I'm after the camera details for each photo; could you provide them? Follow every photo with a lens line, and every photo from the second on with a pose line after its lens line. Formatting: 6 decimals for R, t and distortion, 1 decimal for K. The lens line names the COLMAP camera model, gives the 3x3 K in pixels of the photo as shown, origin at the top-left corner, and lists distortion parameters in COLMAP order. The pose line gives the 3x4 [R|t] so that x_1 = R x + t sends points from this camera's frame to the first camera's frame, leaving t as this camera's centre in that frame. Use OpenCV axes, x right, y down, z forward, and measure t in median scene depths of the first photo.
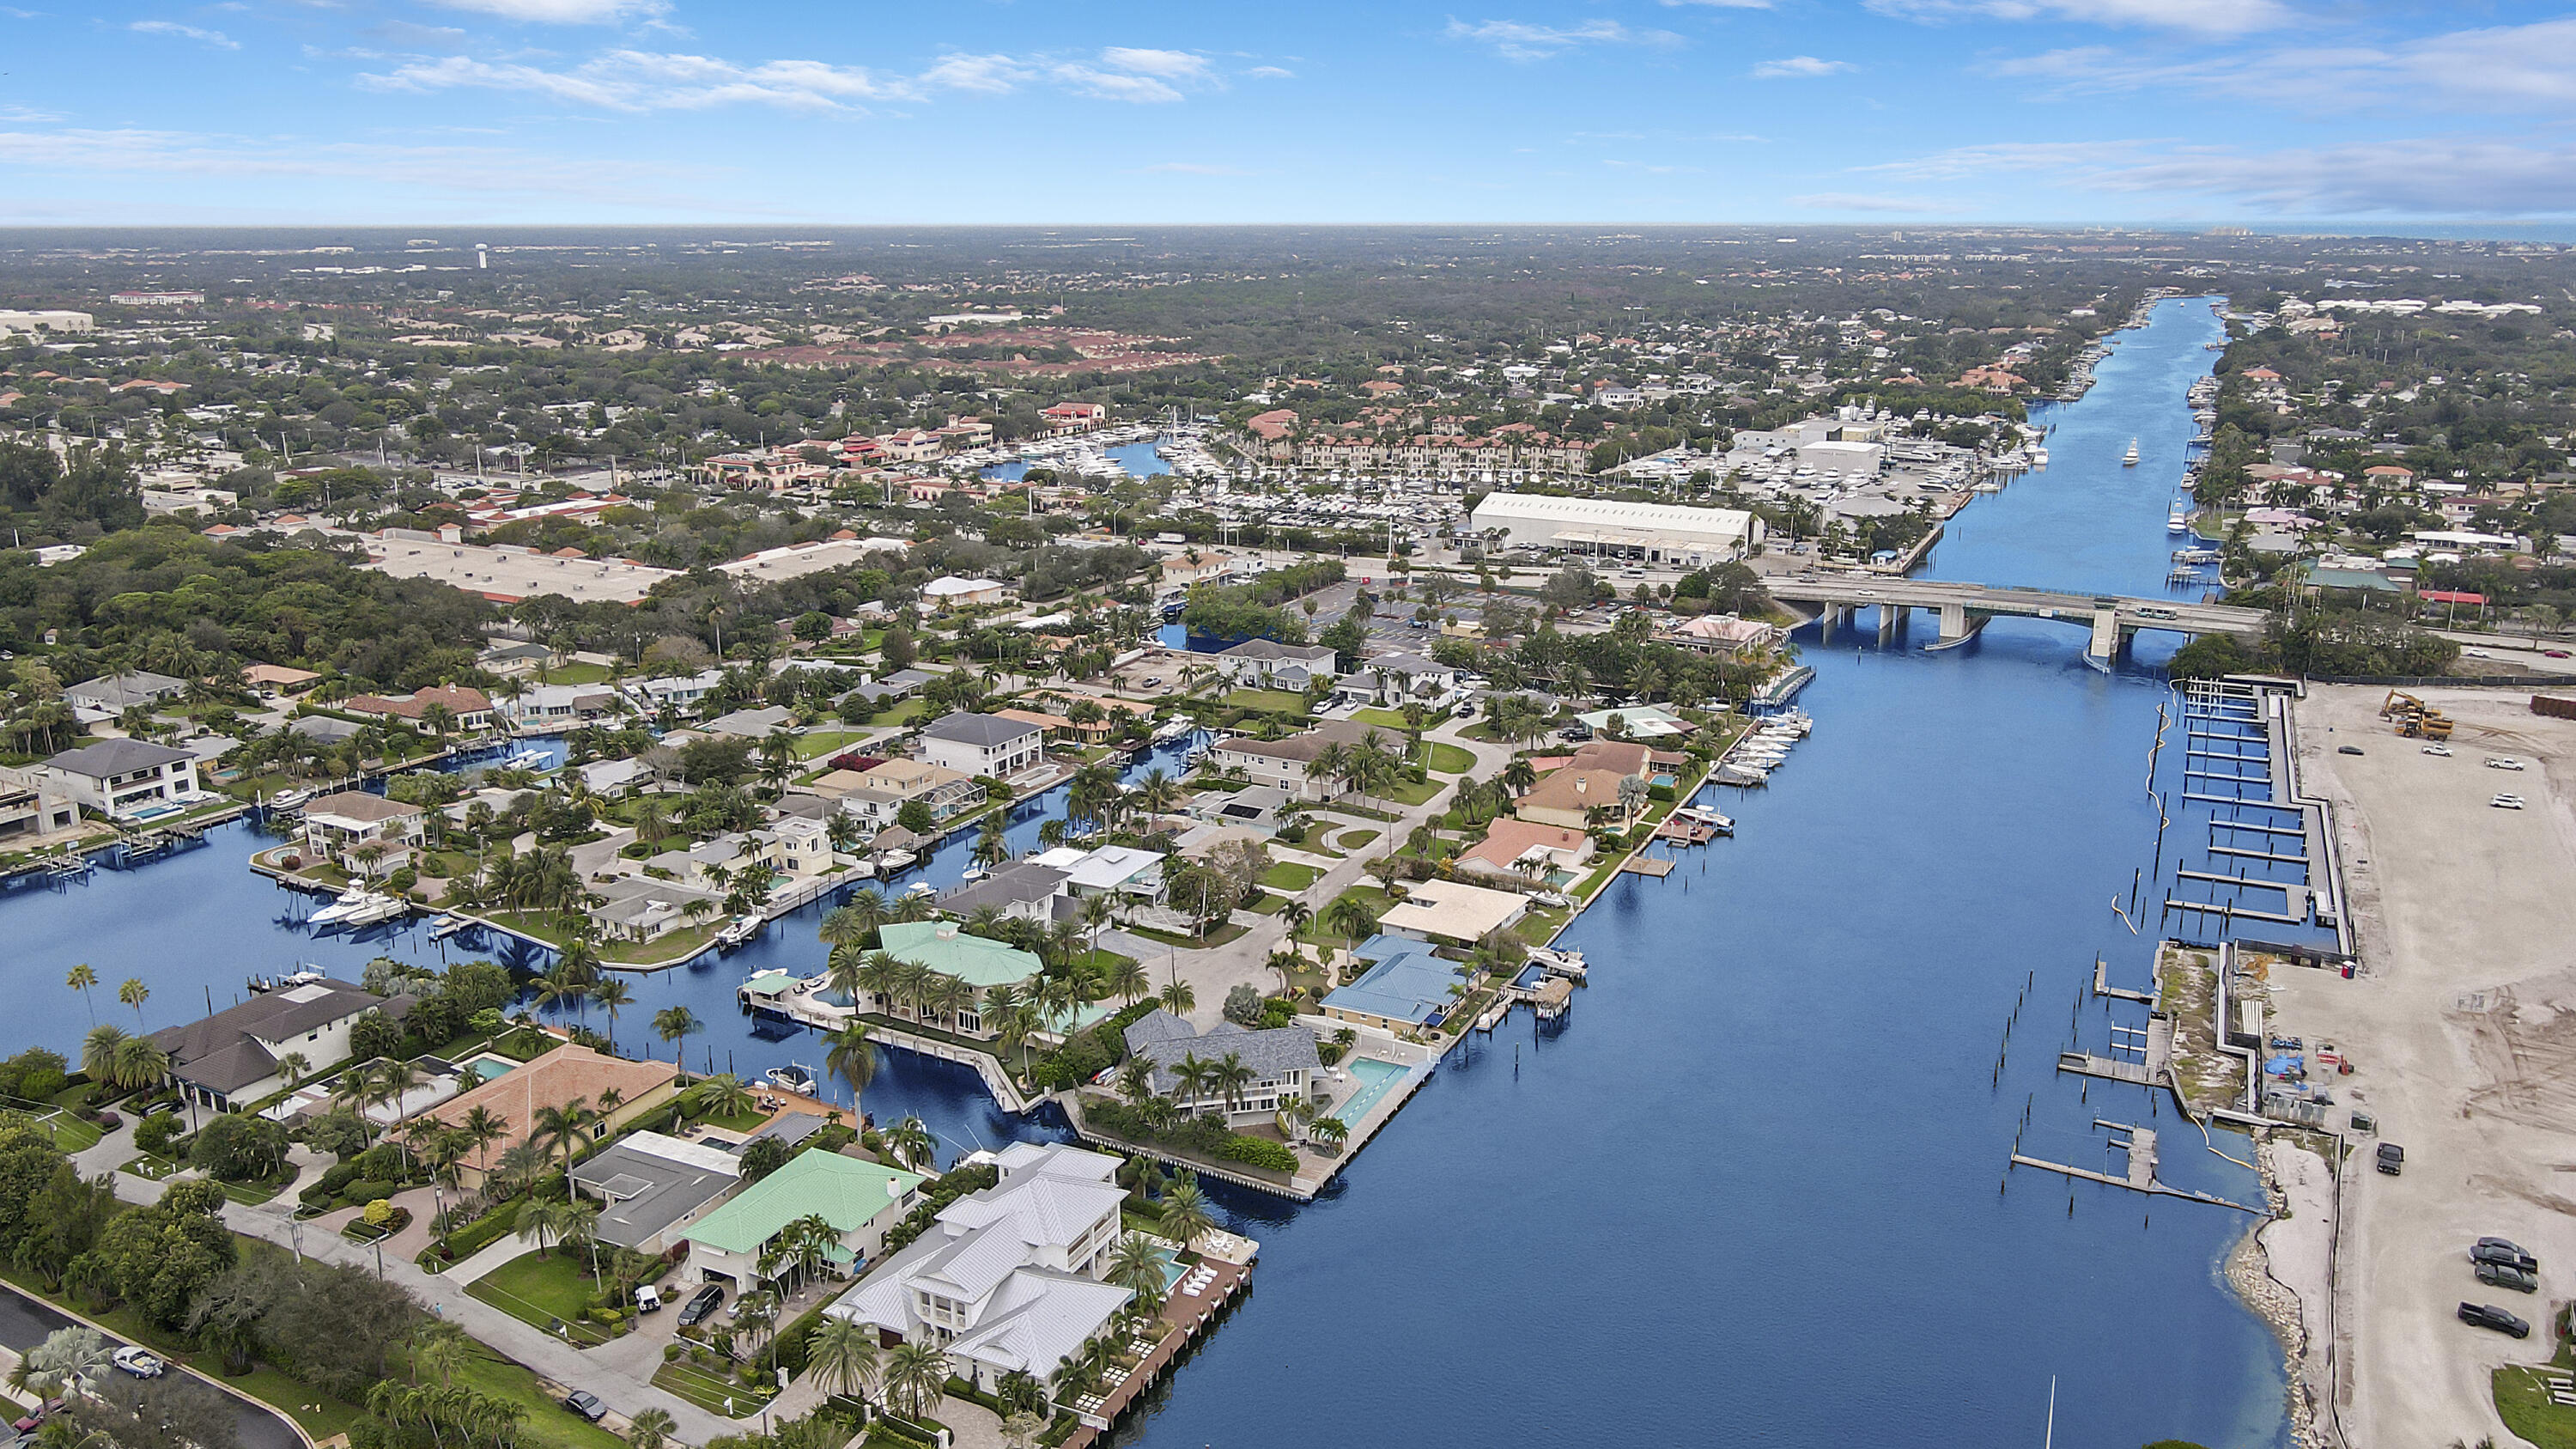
lens RADIAL K [[1915.9, 0, 1208.1], [0, 1915.9, 724.0], [0, 0, 1]] dist [0.007009, 0.004329]
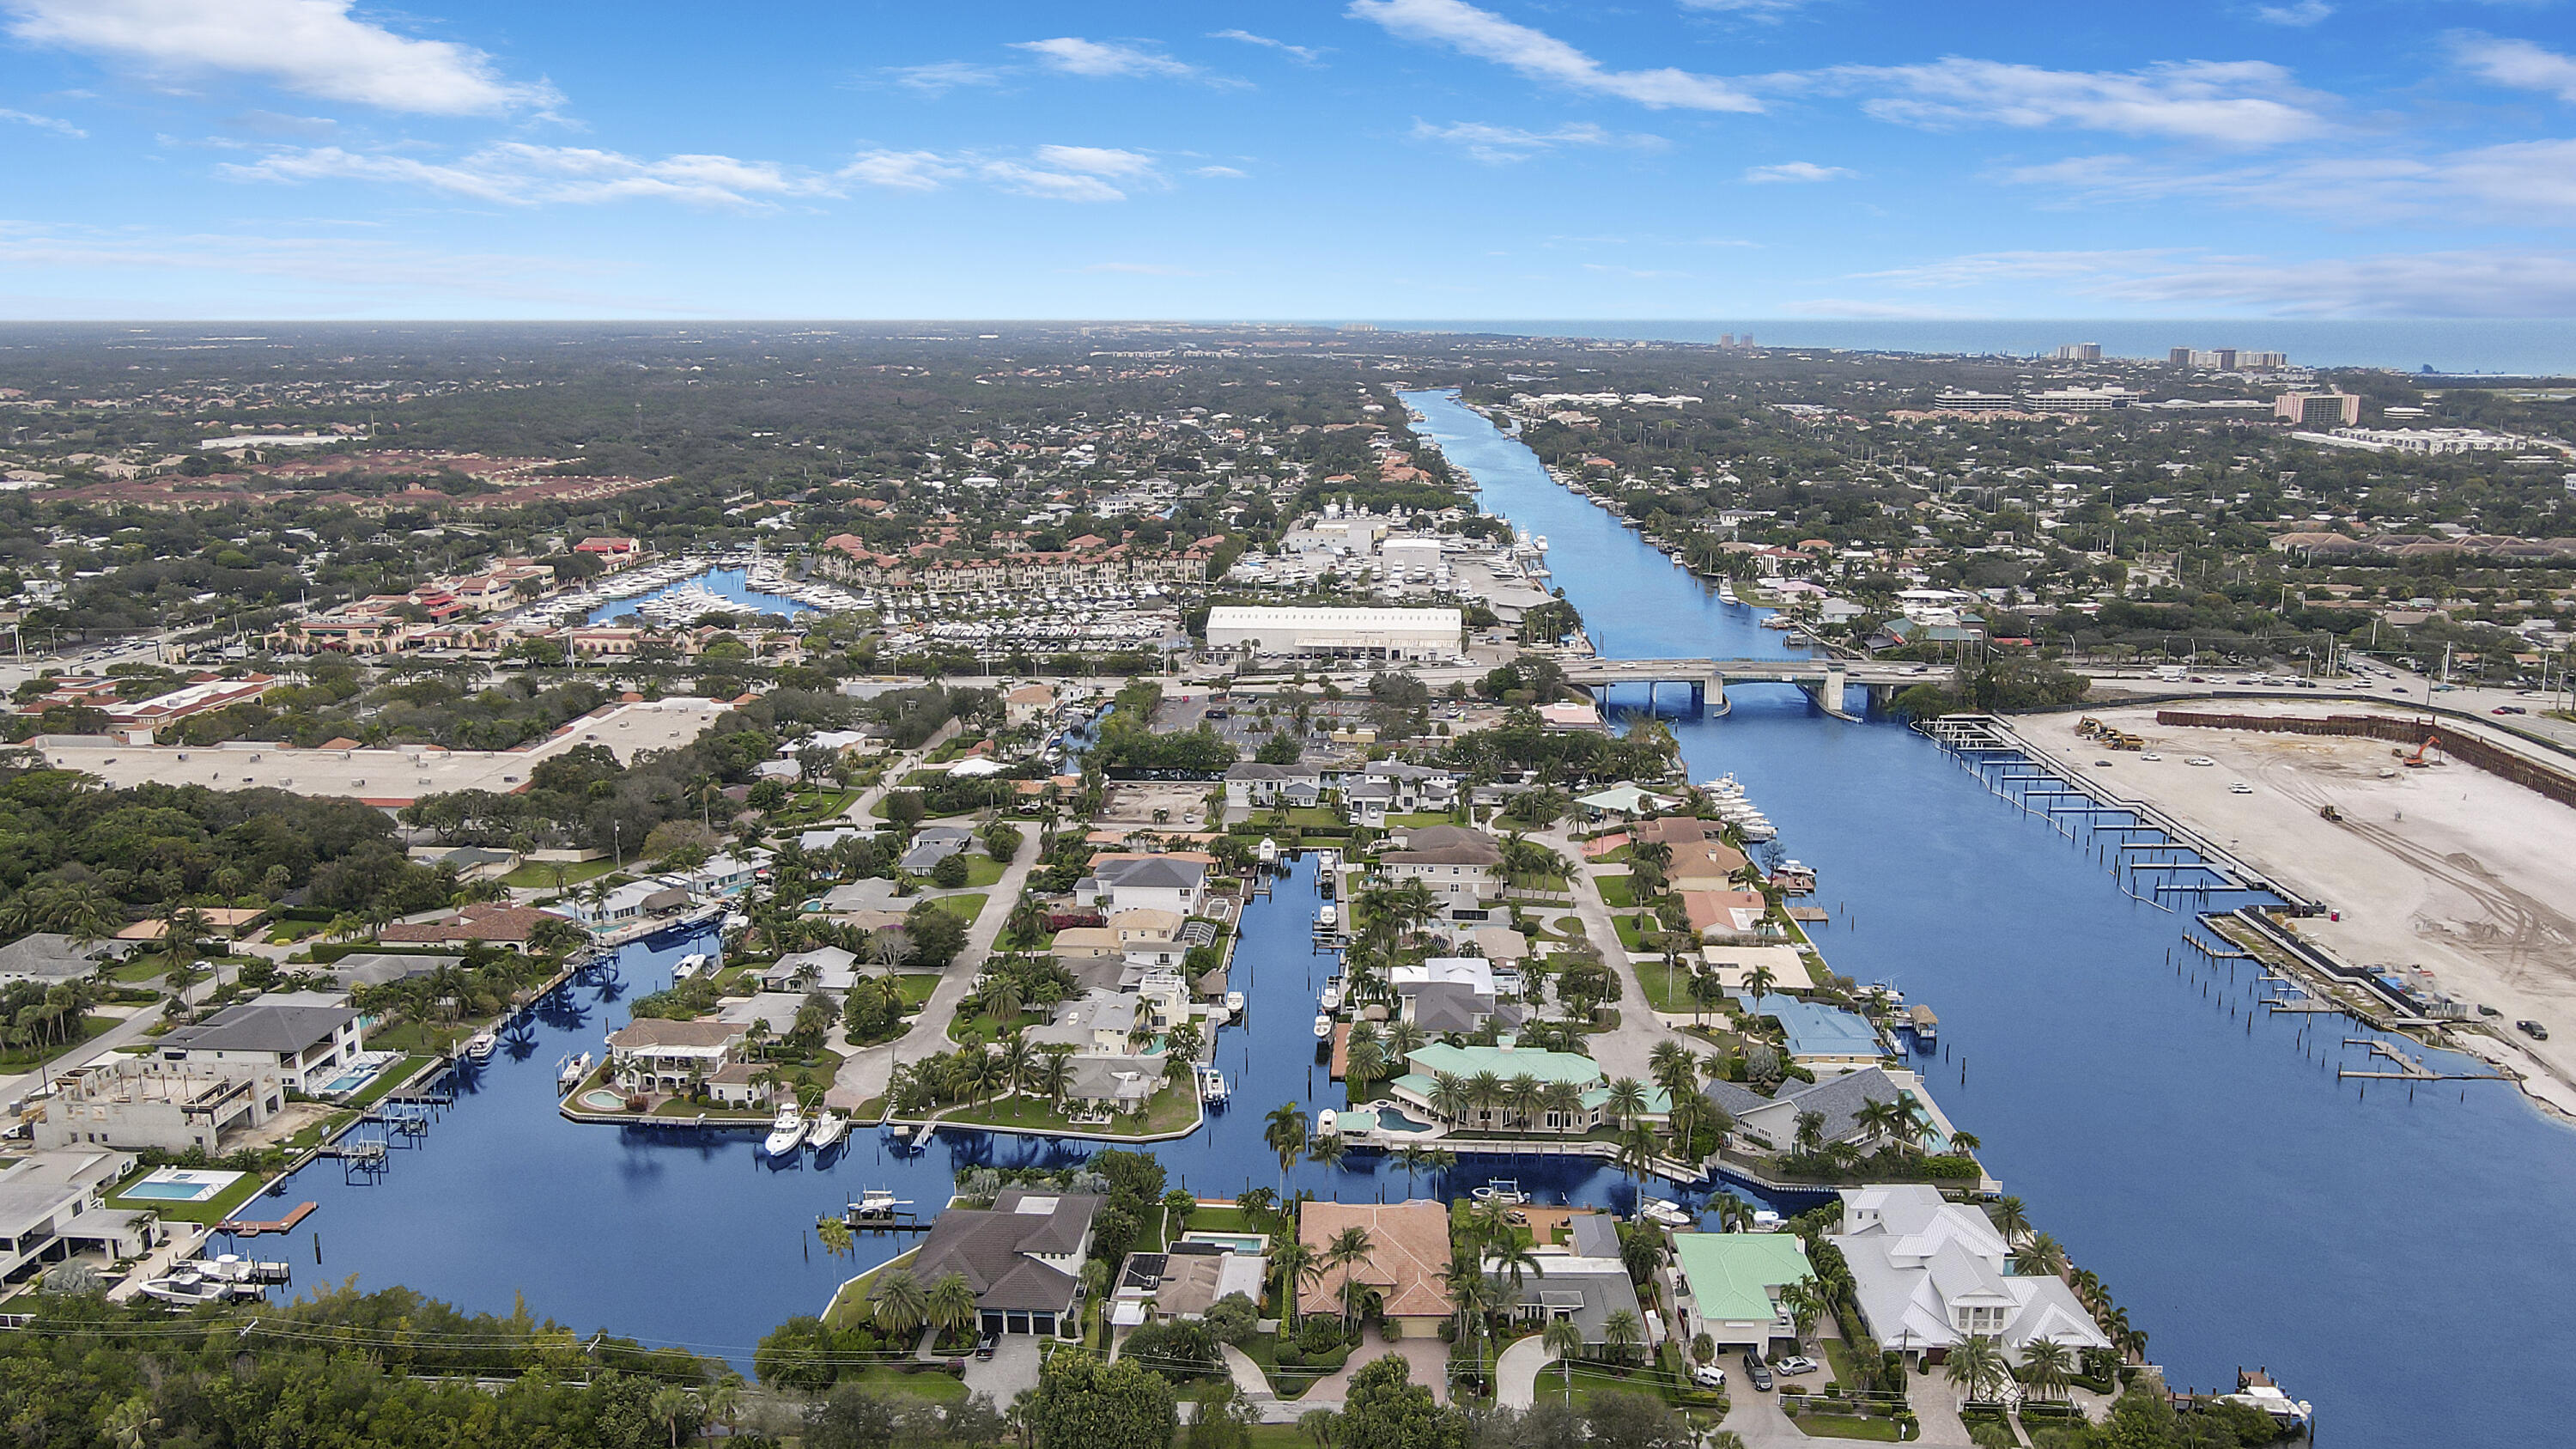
lens RADIAL K [[1966.7, 0, 1272.8], [0, 1966.7, 739.3], [0, 0, 1]] dist [-0.013817, 0.056903]
pose [[0.899507, -0.092086, 0.427092, -0.498374], [0.111032, 0.993623, -0.019611, -0.039990], [-0.422563, 0.065061, 0.903995, 0.021891]]
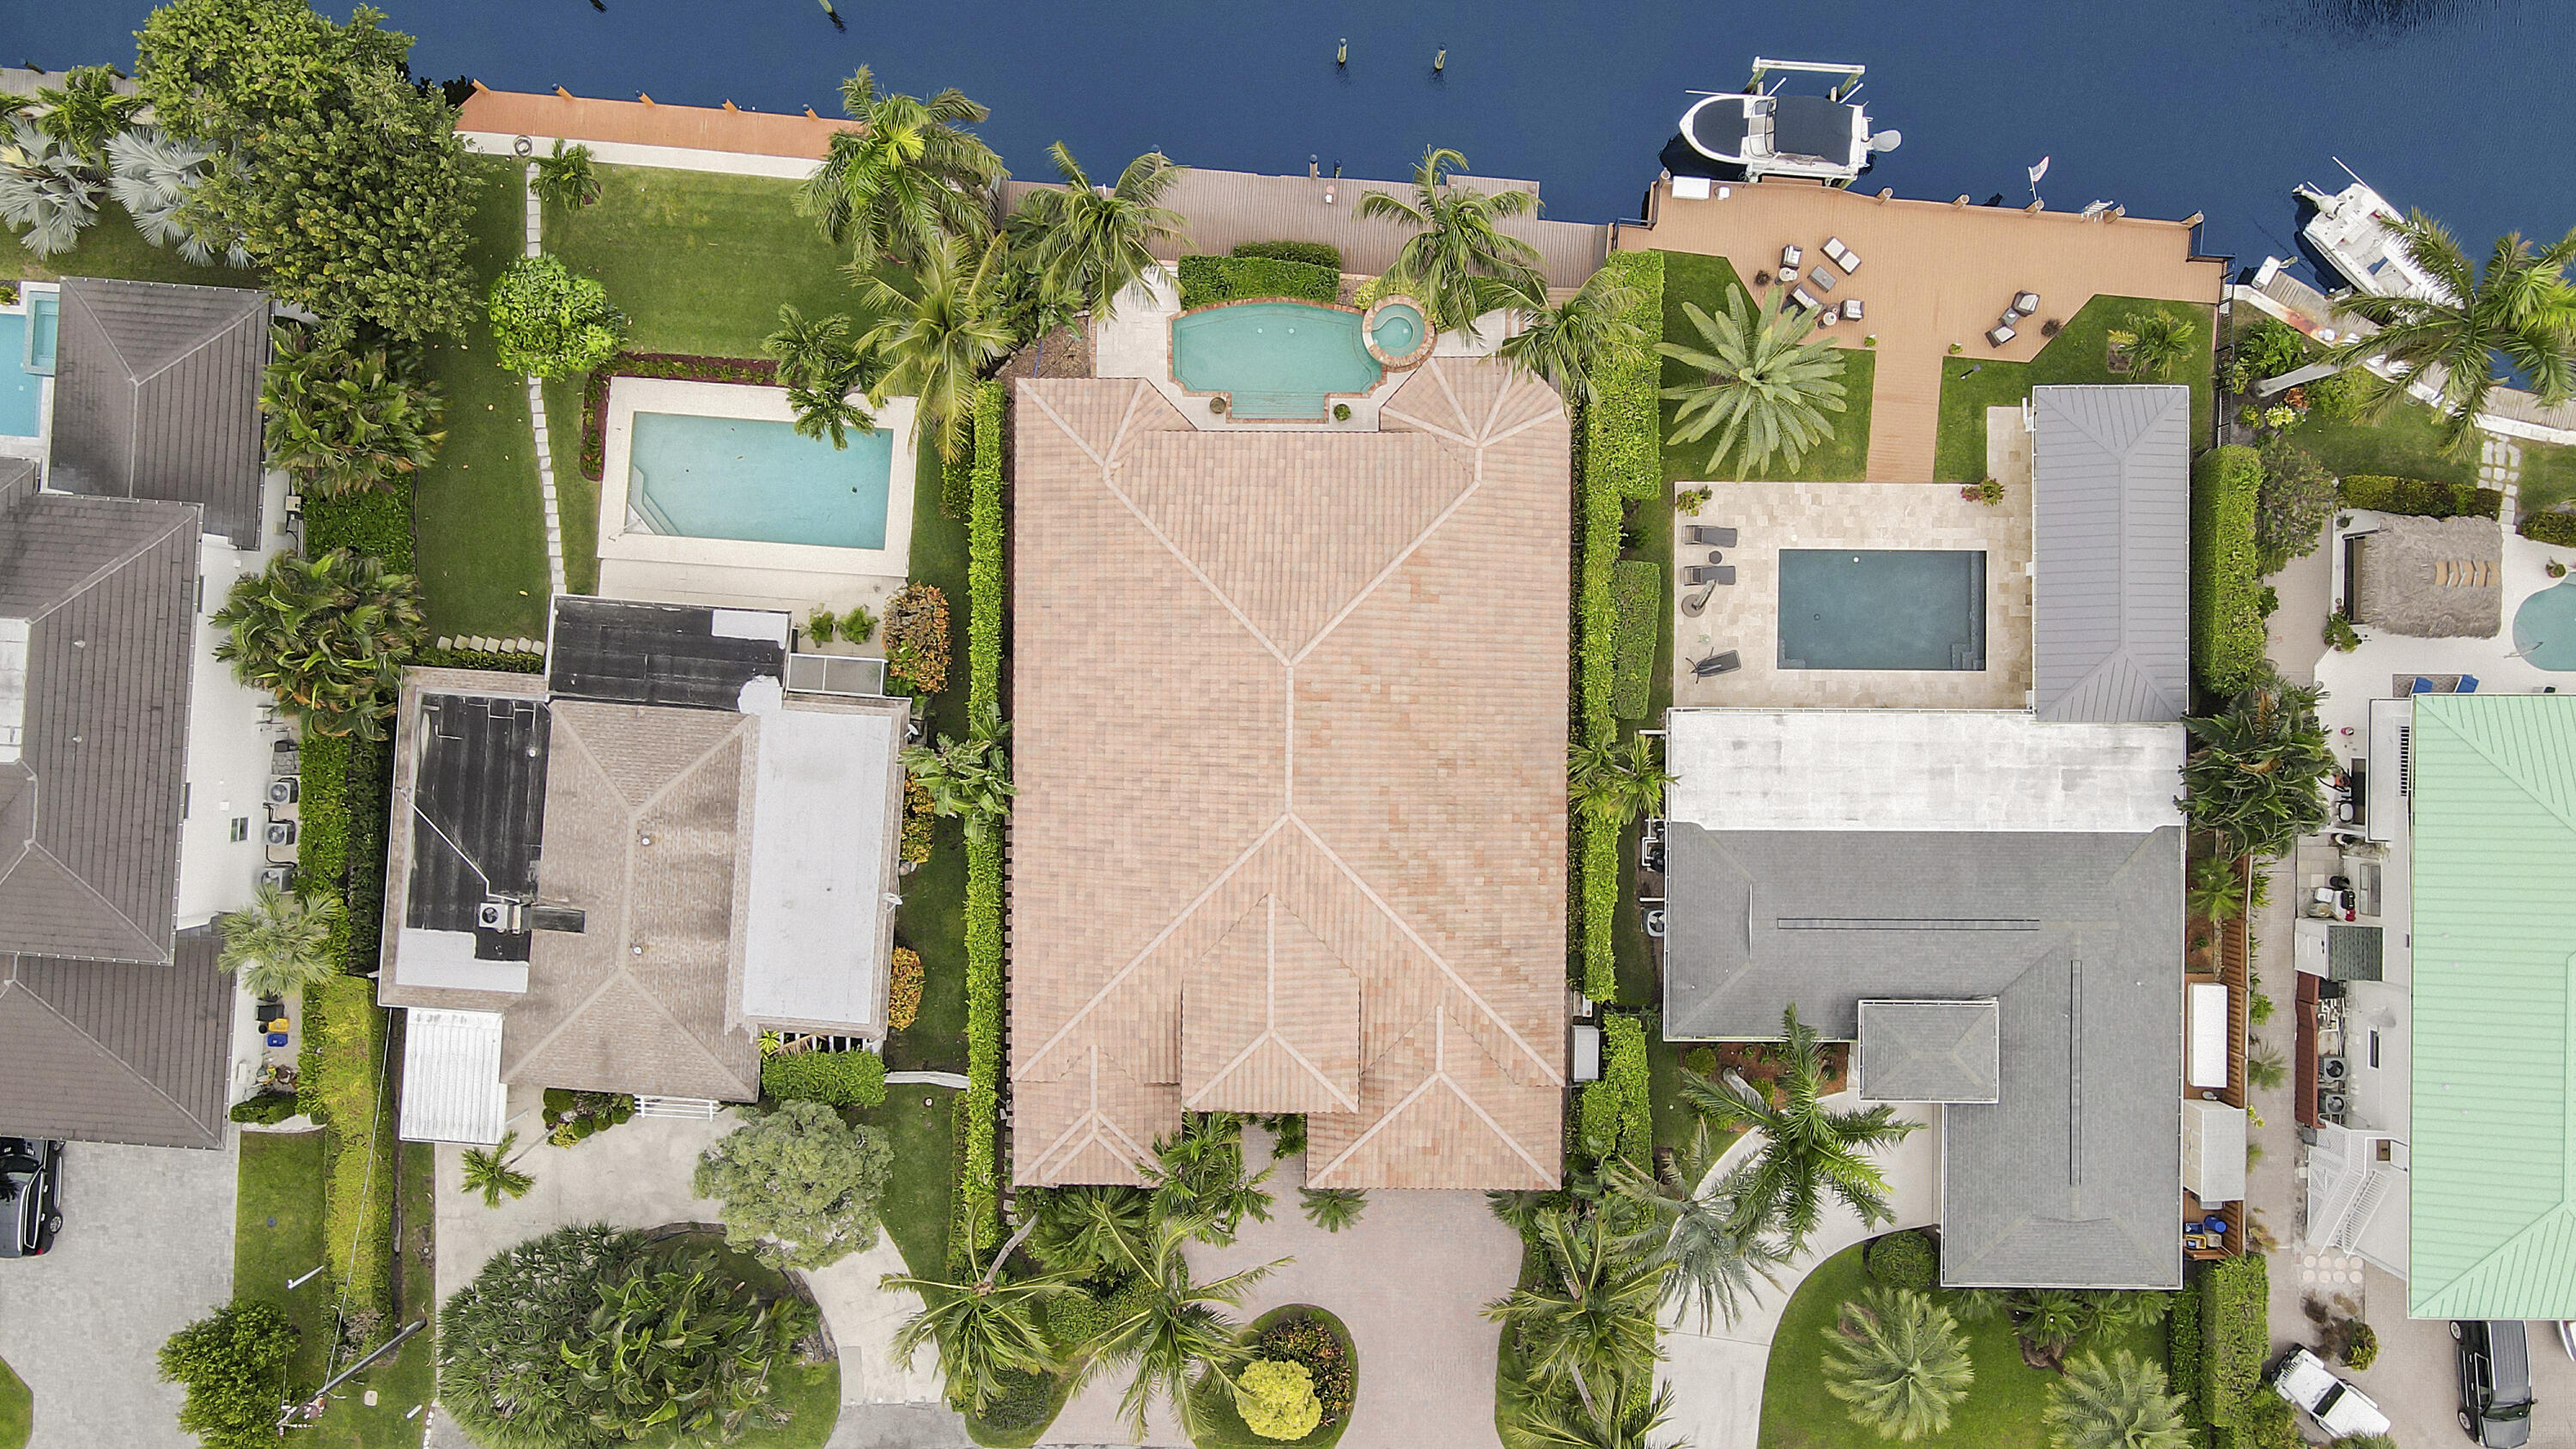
lens RADIAL K [[1966.7, 0, 1272.8], [0, 1966.7, 739.3], [0, 0, 1]] dist [-0.013817, 0.056903]
pose [[0.889054, -0.457677, -0.010711, -0.207127], [0.121508, 0.213346, 0.969391, -0.053878], [-0.441383, -0.863143, 0.245287, 0.560041]]
